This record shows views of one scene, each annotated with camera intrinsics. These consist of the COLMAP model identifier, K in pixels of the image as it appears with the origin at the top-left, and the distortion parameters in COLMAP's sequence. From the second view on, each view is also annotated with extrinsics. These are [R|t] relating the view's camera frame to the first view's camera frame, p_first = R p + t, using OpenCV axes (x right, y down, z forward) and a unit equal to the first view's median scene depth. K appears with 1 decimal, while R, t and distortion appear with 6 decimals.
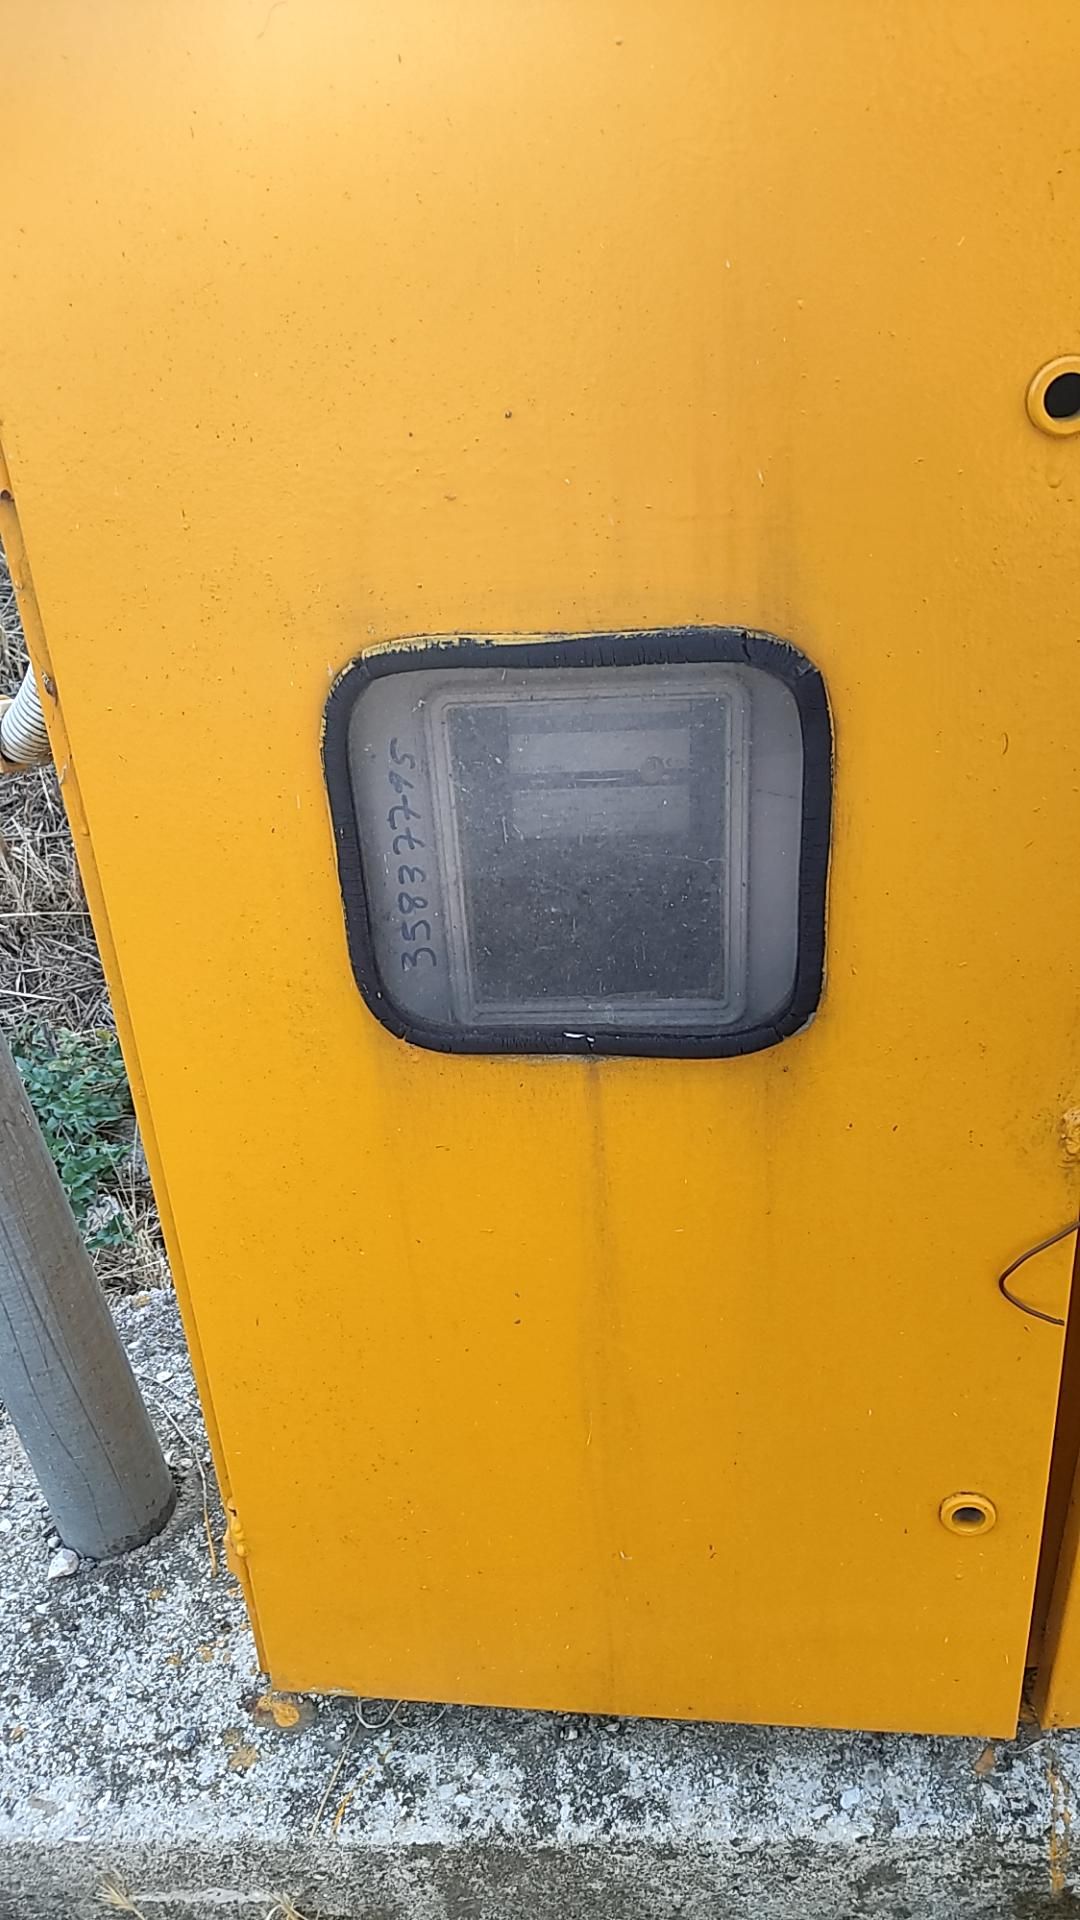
lens RADIAL K [[1451.2, 0, 540.0], [0, 1451.2, 960.0], [0, 0, 1]] dist [0.109308, -0.189940]
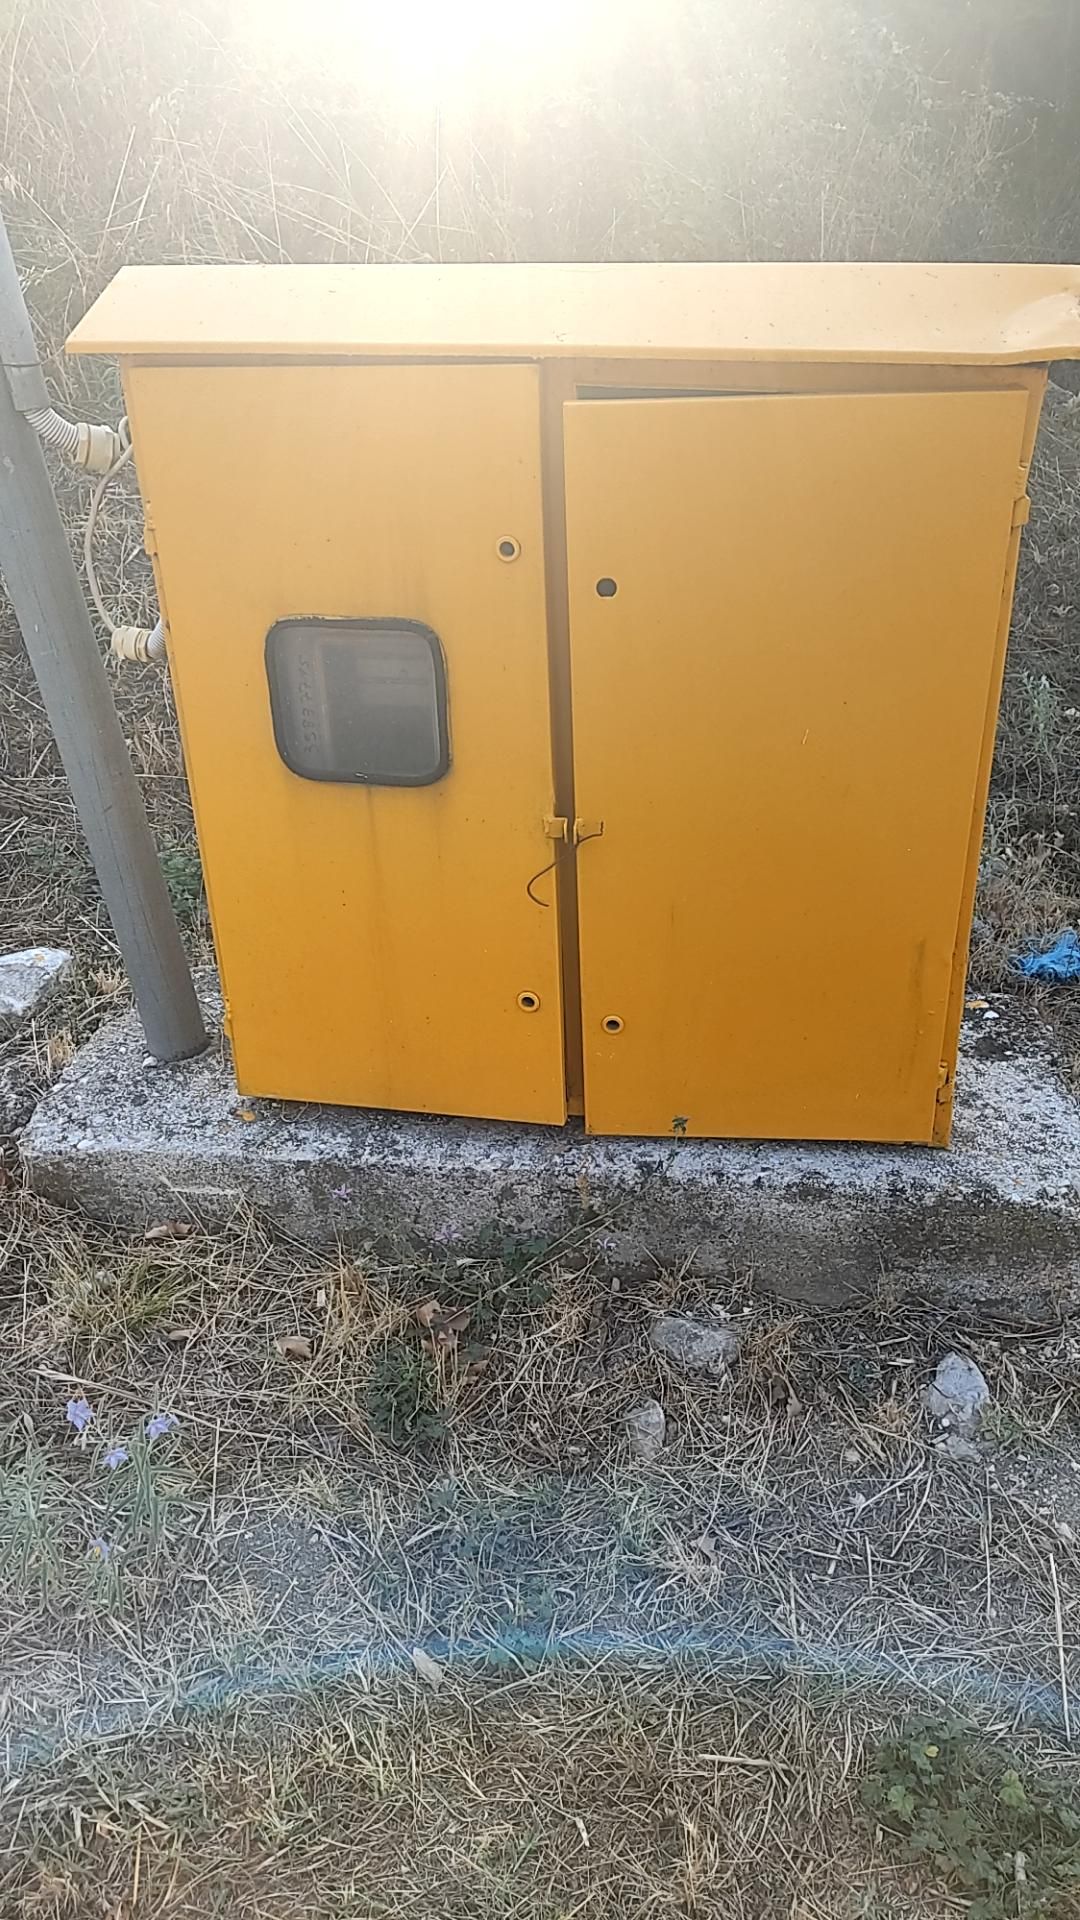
lens RADIAL K [[1451.2, 0, 540.0], [0, 1451.2, 960.0], [0, 0, 1]] dist [0.109308, -0.189940]
pose [[0.995196, 0.069809, -0.068637, 0.403459], [-0.068924, 0.997507, 0.015169, 0.237475], [0.069524, -0.010365, 0.997526, -1.154134]]
